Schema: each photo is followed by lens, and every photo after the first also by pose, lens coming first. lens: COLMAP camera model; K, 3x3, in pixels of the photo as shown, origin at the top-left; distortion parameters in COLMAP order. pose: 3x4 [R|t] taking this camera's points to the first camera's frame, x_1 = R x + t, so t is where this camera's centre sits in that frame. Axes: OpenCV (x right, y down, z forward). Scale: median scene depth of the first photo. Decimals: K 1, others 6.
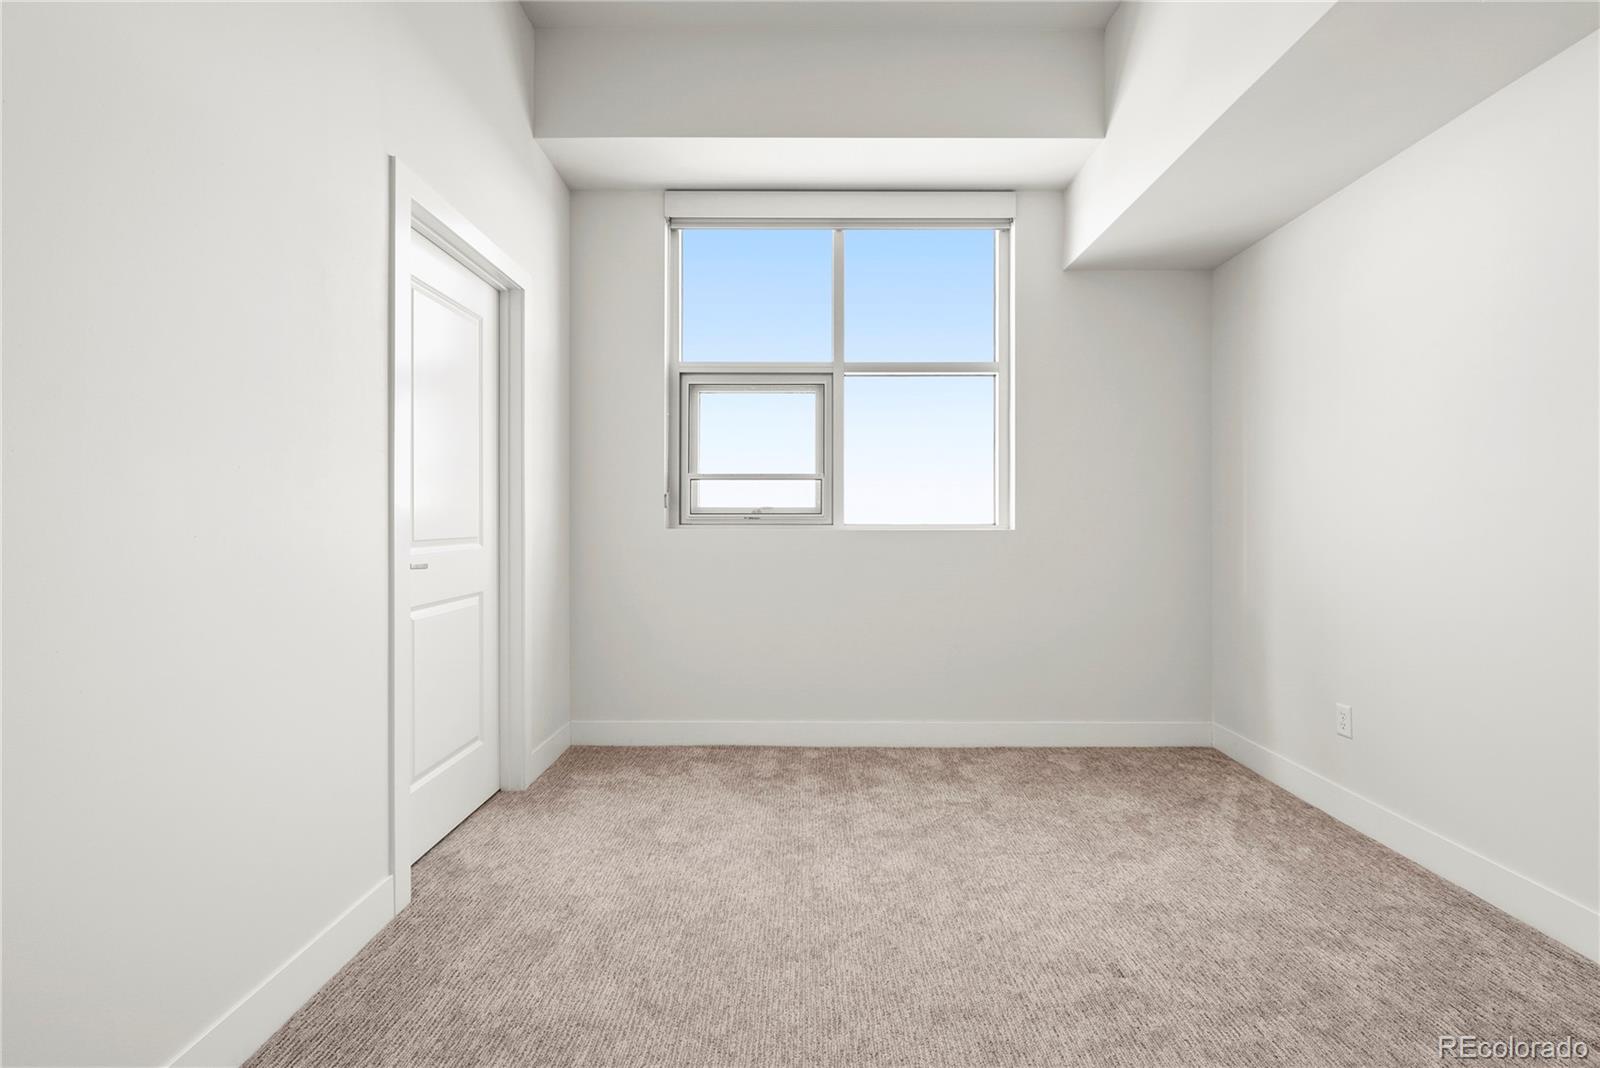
lens RADIAL K [[726.7, 0, 799.7], [0, 726.7, 524.4], [0, 0, 1]] dist [0.004113, -0.000881]
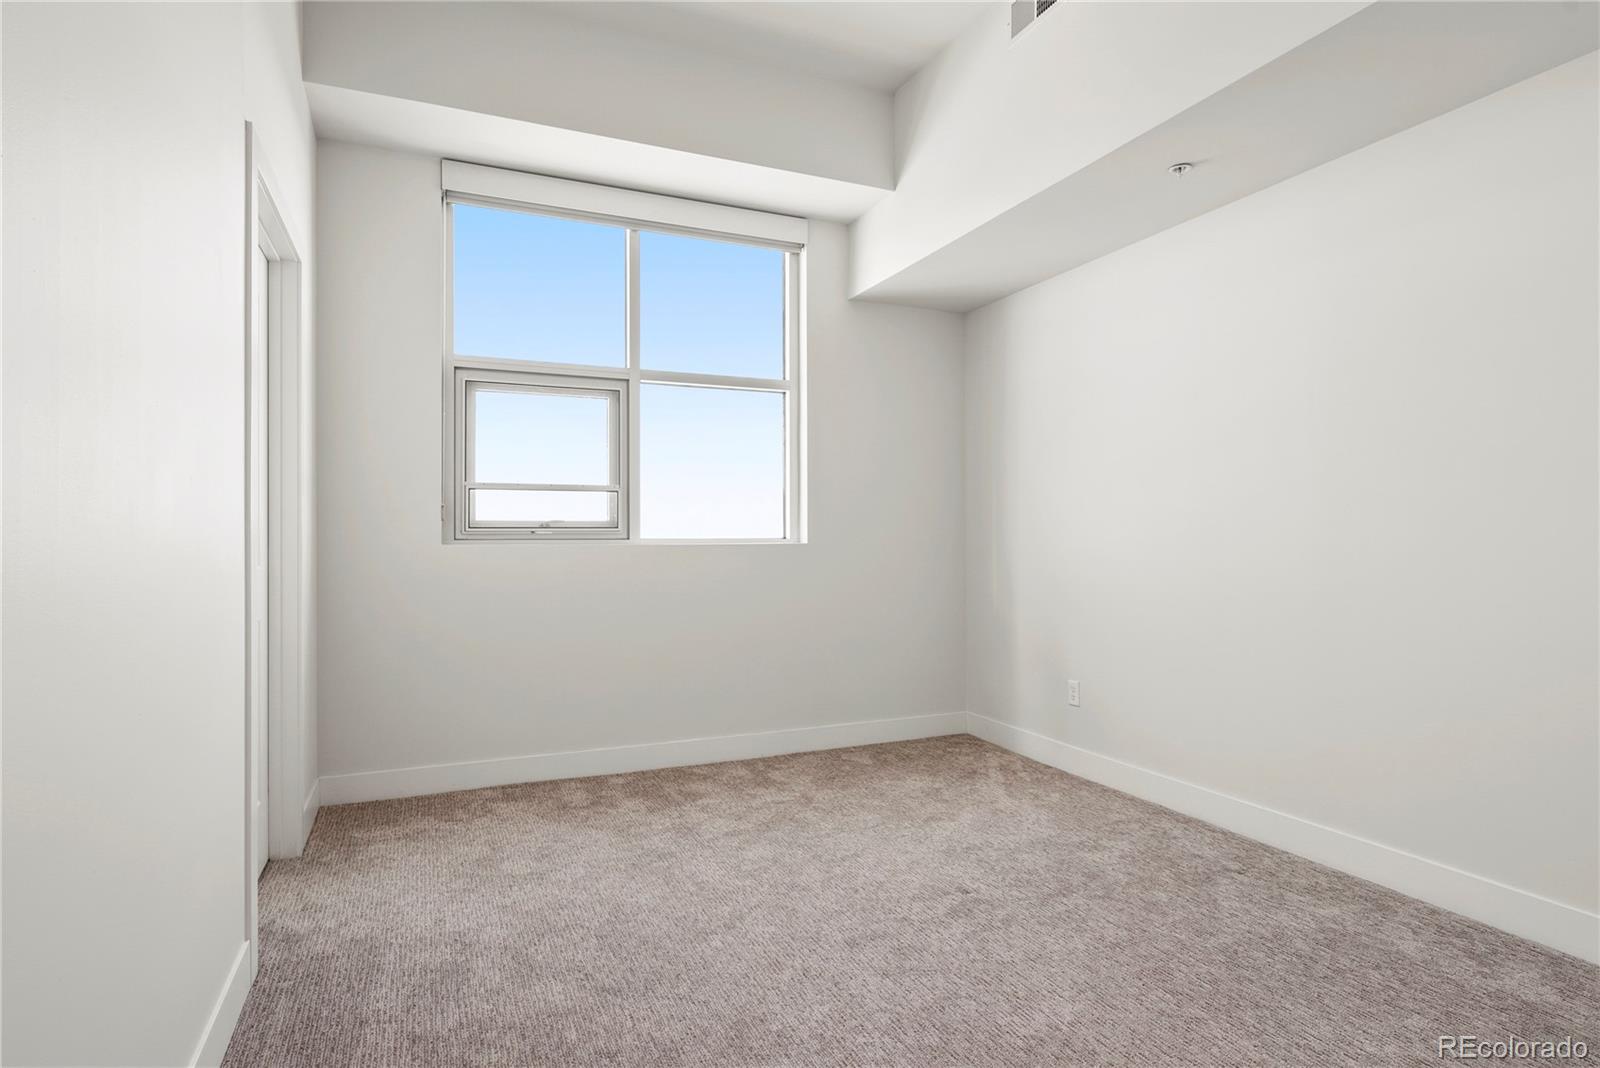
lens RADIAL K [[868.5, 0, 801.8], [0, 868.5, 537.4], [0, 0, 1]] dist [0.009820, -0.002735]
pose [[0.913216, -0.003531, 0.407461, -0.262479], [0.004545, 0.999989, -0.001520, 0.000910], [-0.407451, 0.003240, 0.913221, -0.161174]]
